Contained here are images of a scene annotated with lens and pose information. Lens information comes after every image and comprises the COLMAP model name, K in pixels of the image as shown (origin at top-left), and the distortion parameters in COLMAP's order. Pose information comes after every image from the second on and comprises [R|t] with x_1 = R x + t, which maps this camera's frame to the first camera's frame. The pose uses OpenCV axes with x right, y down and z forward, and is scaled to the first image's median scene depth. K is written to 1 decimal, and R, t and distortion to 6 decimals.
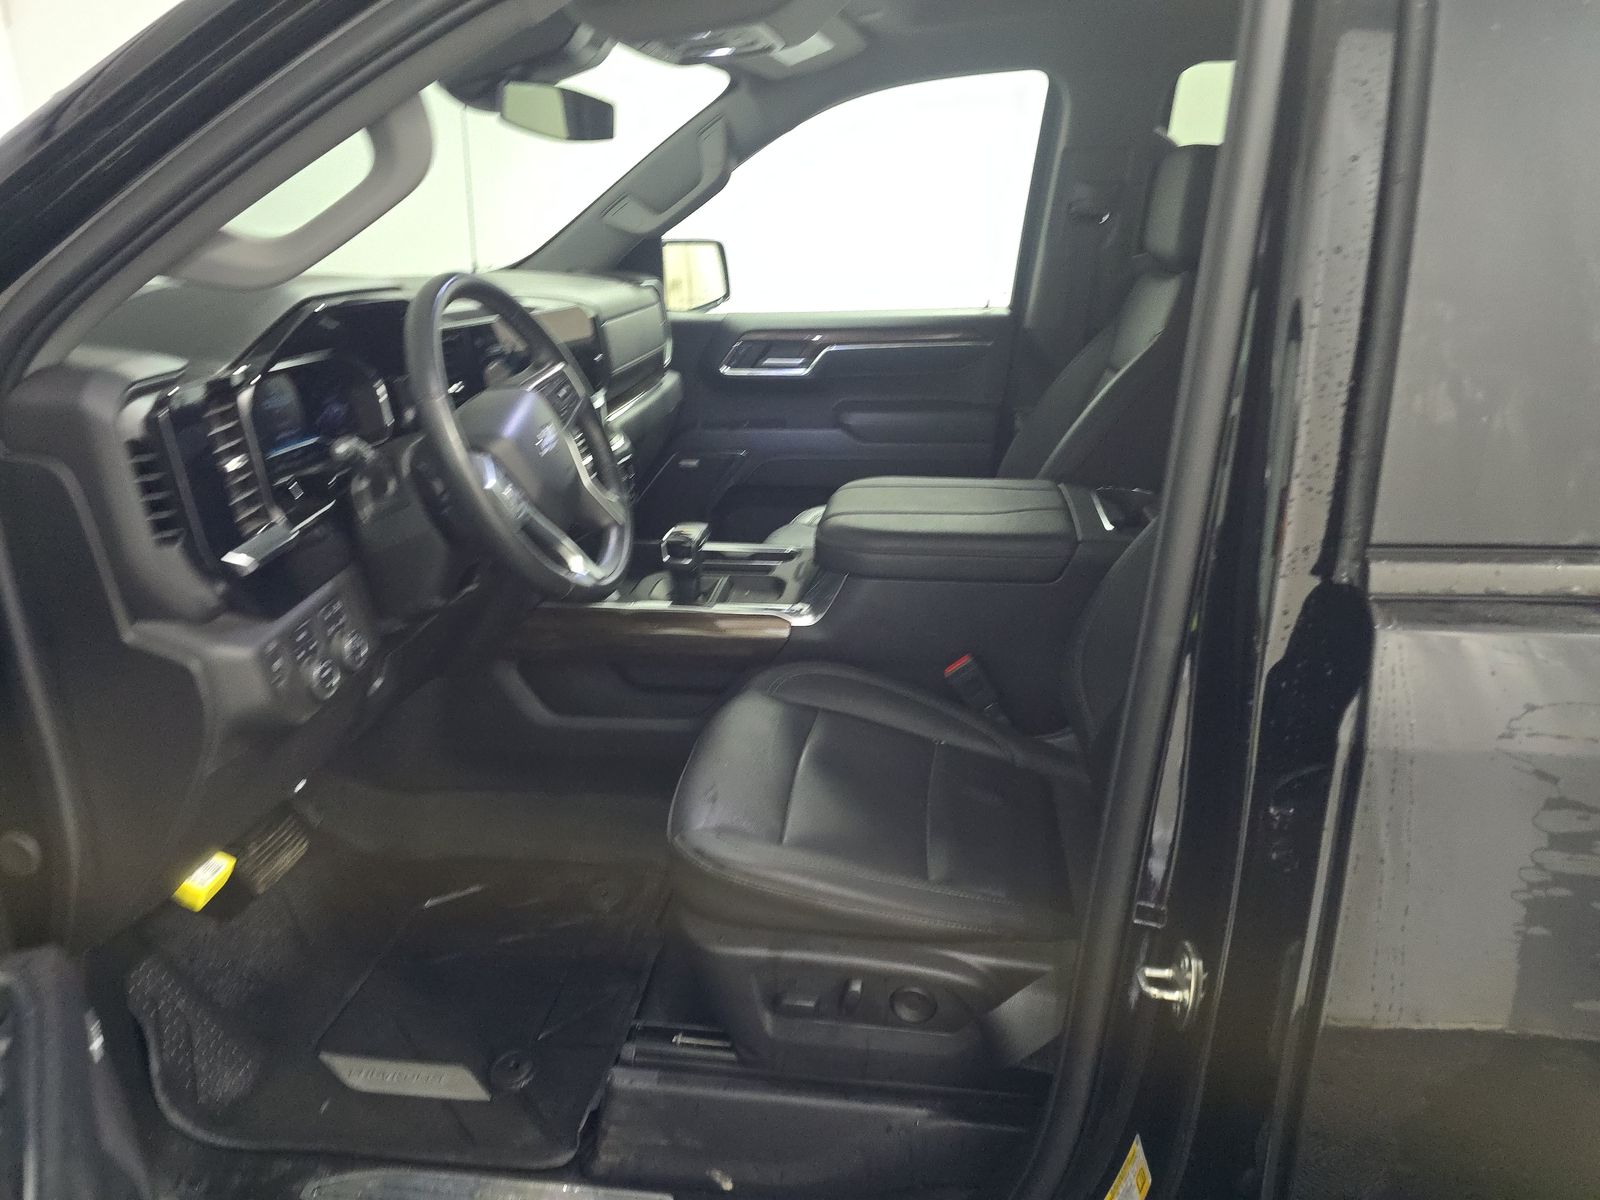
lens RADIAL K [[1036.6, 0, 789.6], [0, 1036.6, 597.0], [0, 0, 1]] dist [0.020029, -0.031631]
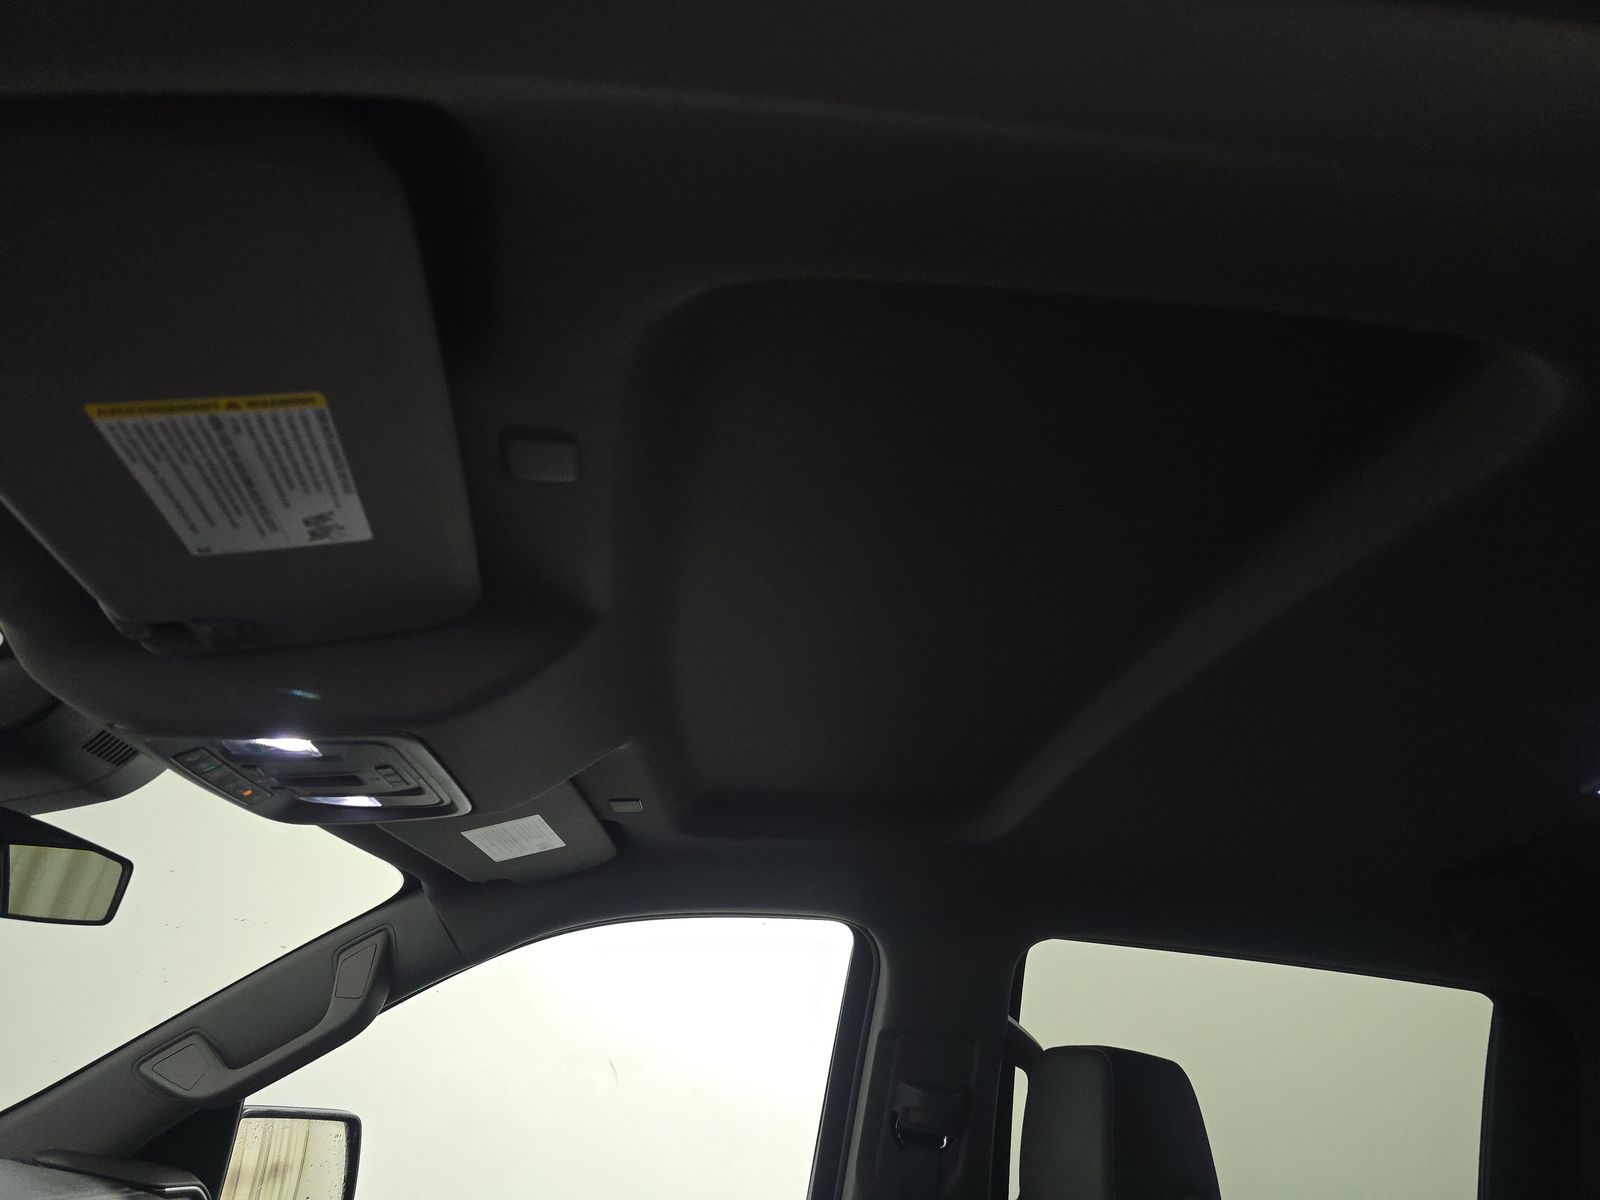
lens RADIAL K [[1036.6, 0, 789.6], [0, 1036.6, 597.0], [0, 0, 1]] dist [0.020029, -0.031631]
pose [[0.967170, 0.177787, 0.181585, 0.027546], [0.002292, 0.708408, -0.705800, -0.145486], [-0.254118, 0.683045, 0.684743, 0.339925]]
